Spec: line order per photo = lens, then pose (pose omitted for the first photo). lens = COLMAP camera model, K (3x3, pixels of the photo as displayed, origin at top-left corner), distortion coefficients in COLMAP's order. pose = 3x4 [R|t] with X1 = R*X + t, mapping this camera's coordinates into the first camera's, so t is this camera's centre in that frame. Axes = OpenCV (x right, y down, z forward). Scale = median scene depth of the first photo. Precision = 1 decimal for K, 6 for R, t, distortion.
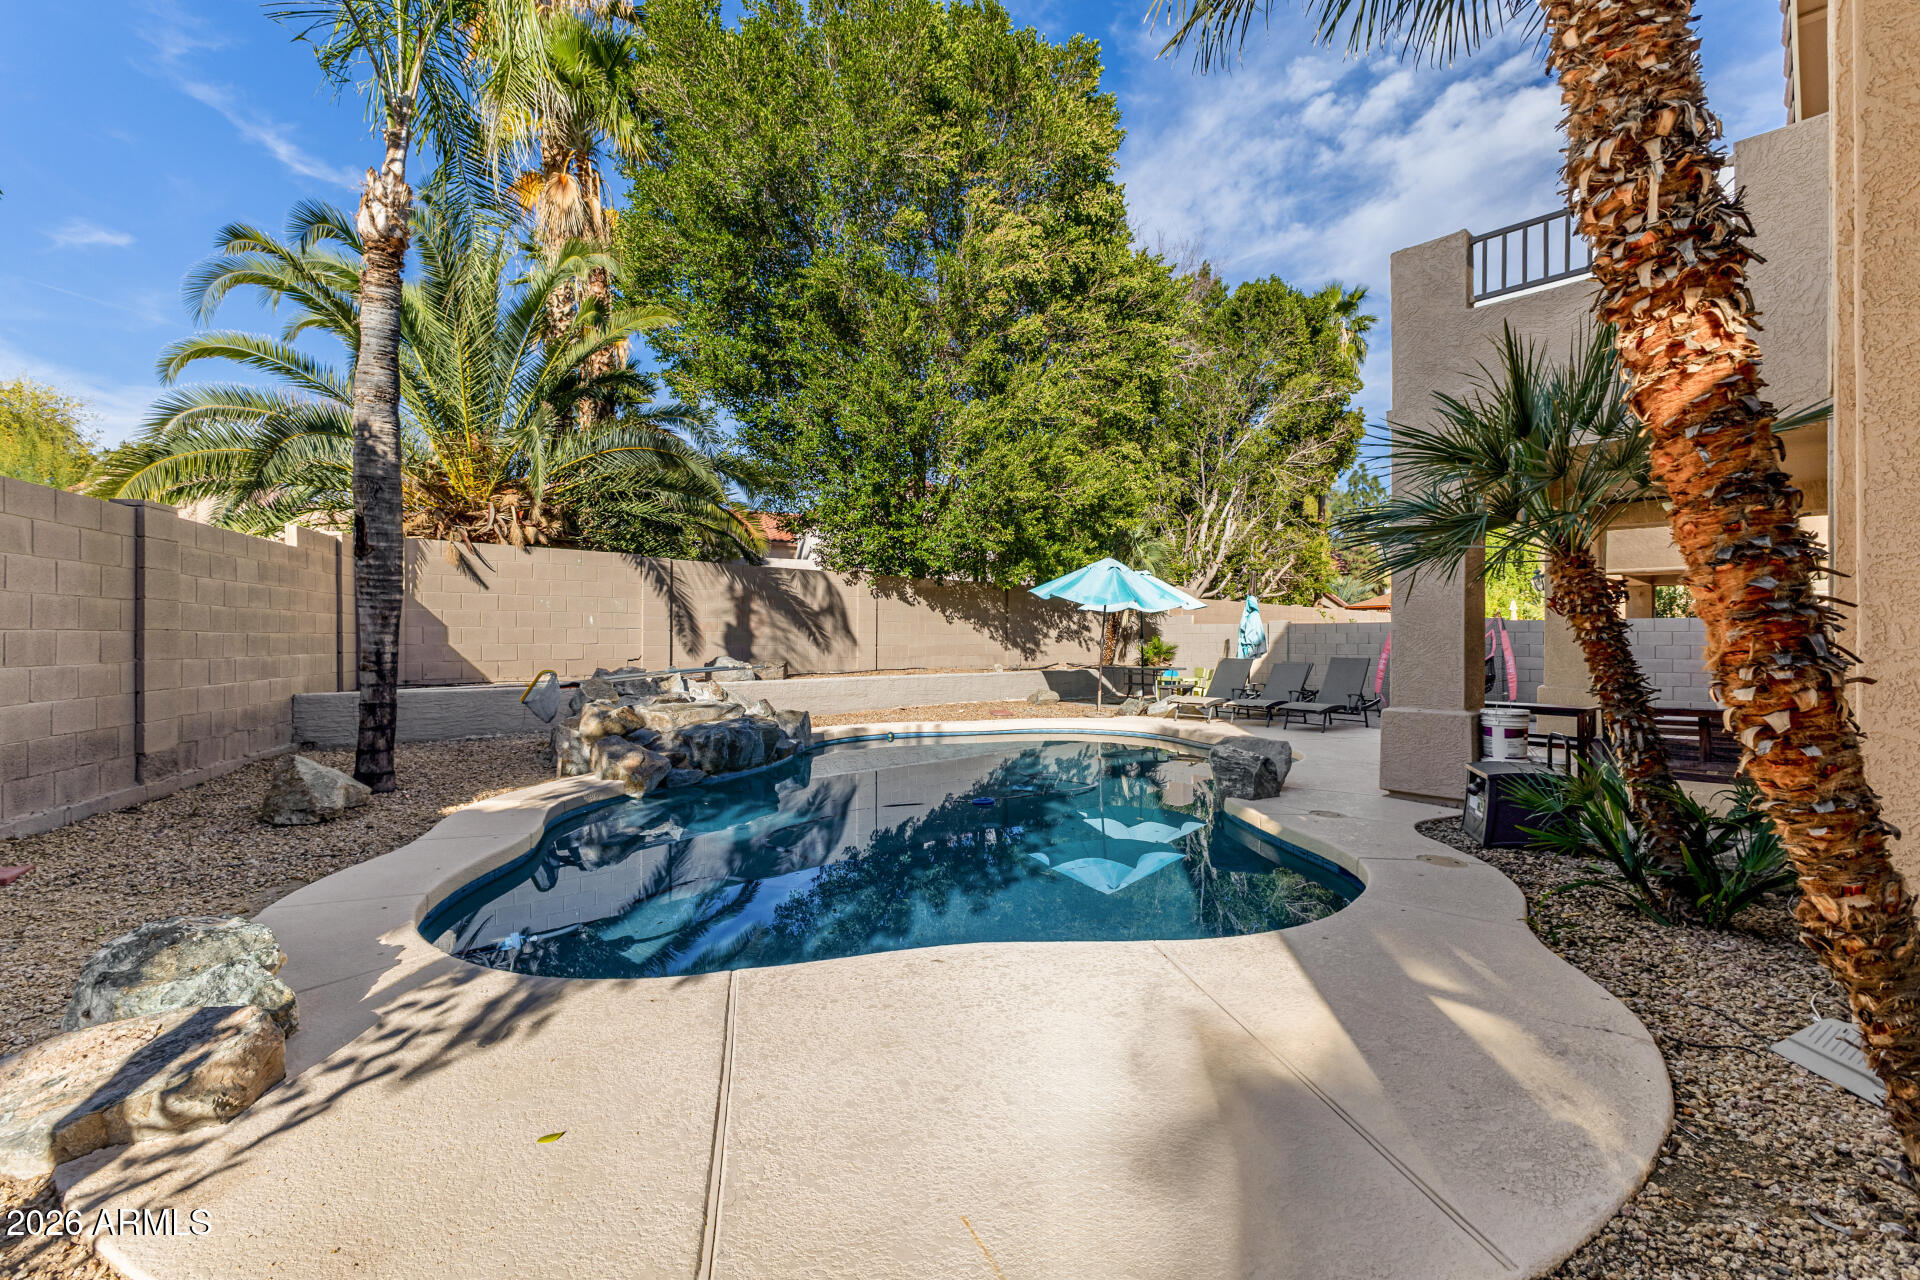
lens RADIAL K [[819.4, 0, 962.5], [0, 819.4, 636.8], [0, 0, 1]] dist [0.001748, -0.000244]
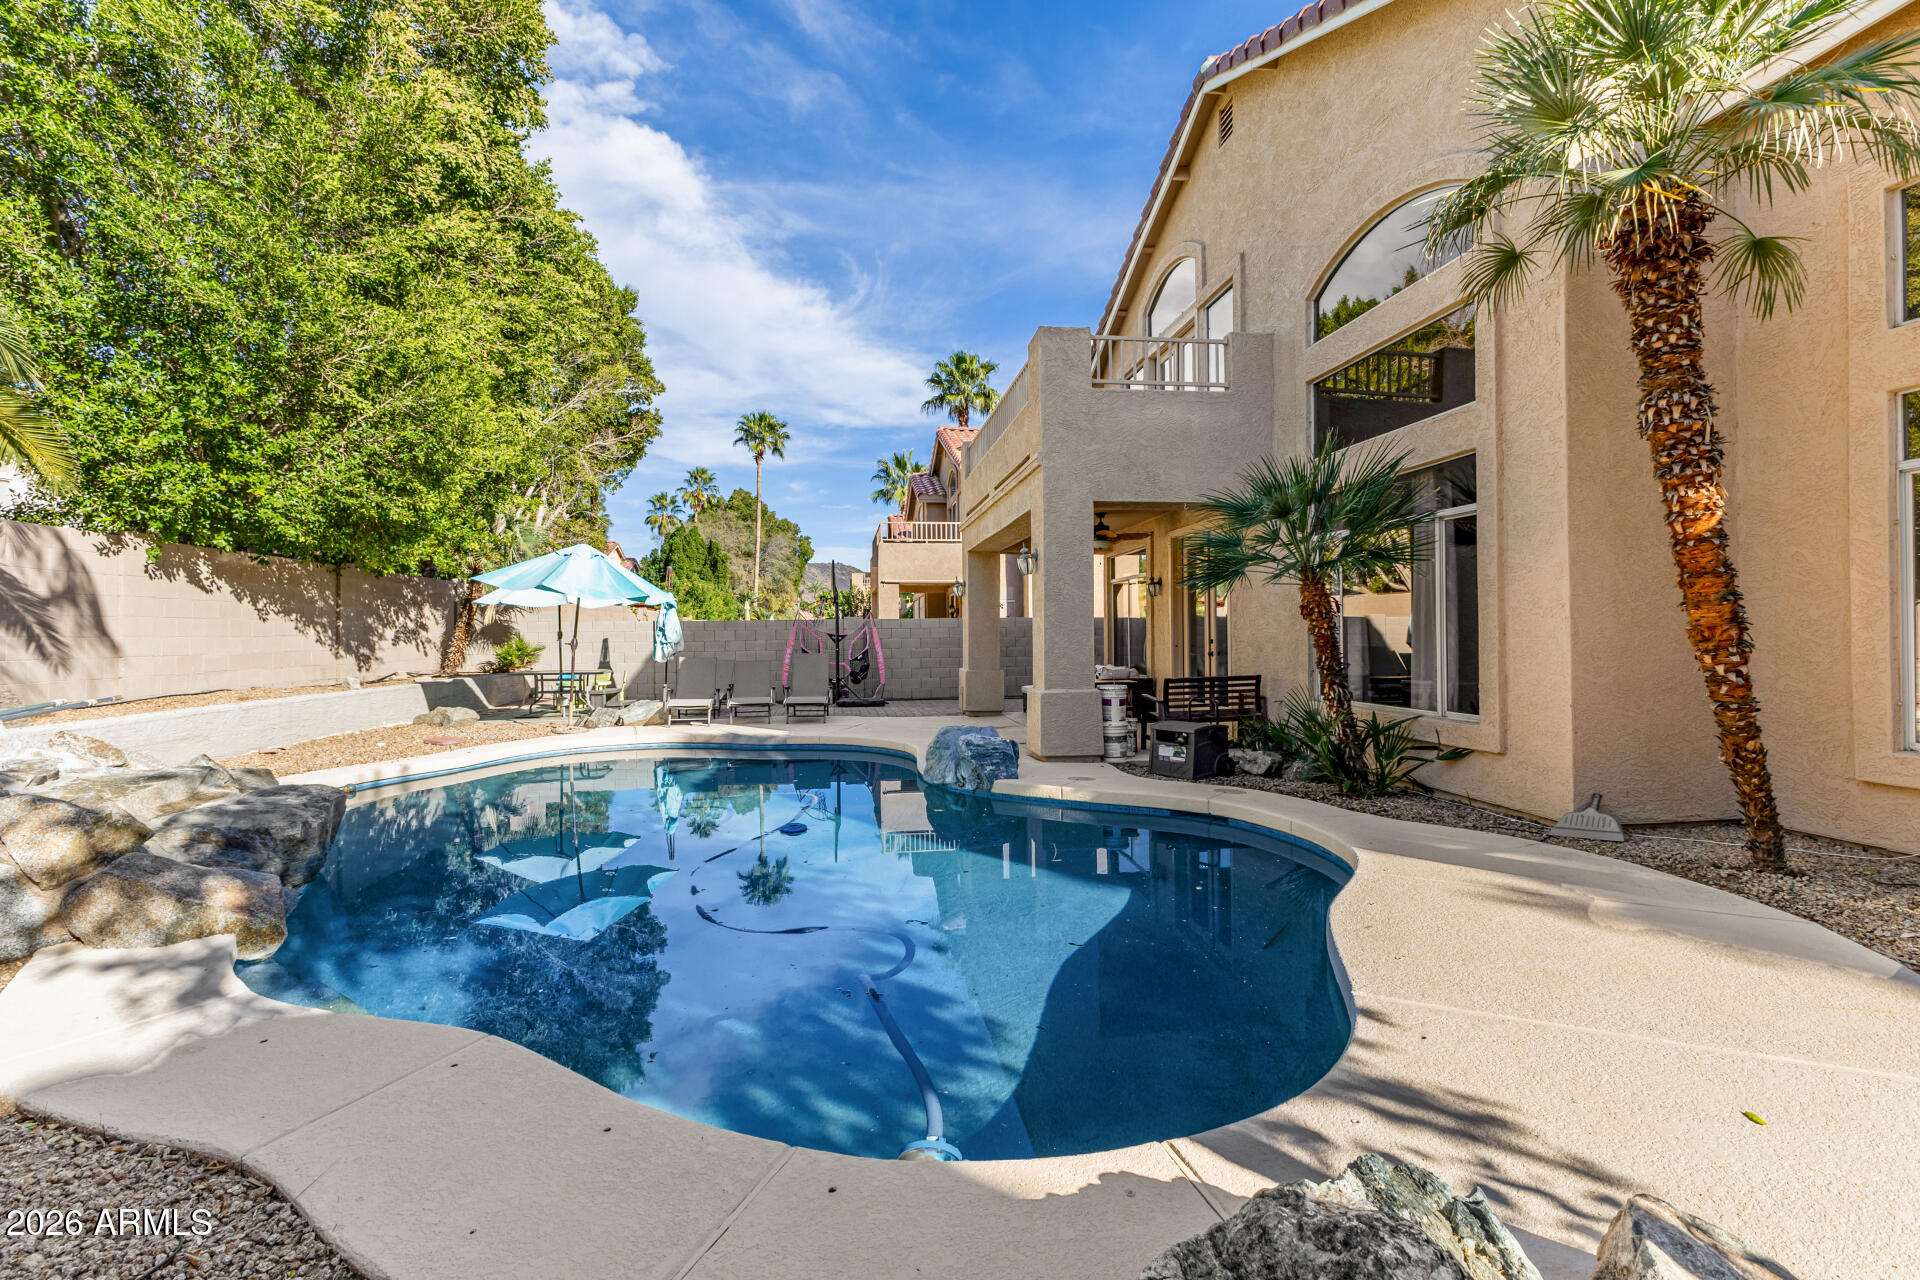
lens RADIAL K [[830.4, 0, 987.5], [0, 830.4, 631.9], [0, 0, 1]] dist [0.001178, 0.000022]
pose [[0.602473, -0.007505, 0.798104, -0.220703], [0.010648, 0.999942, 0.001365, -0.001652], [-0.798068, 0.007676, 0.602518, 0.130812]]
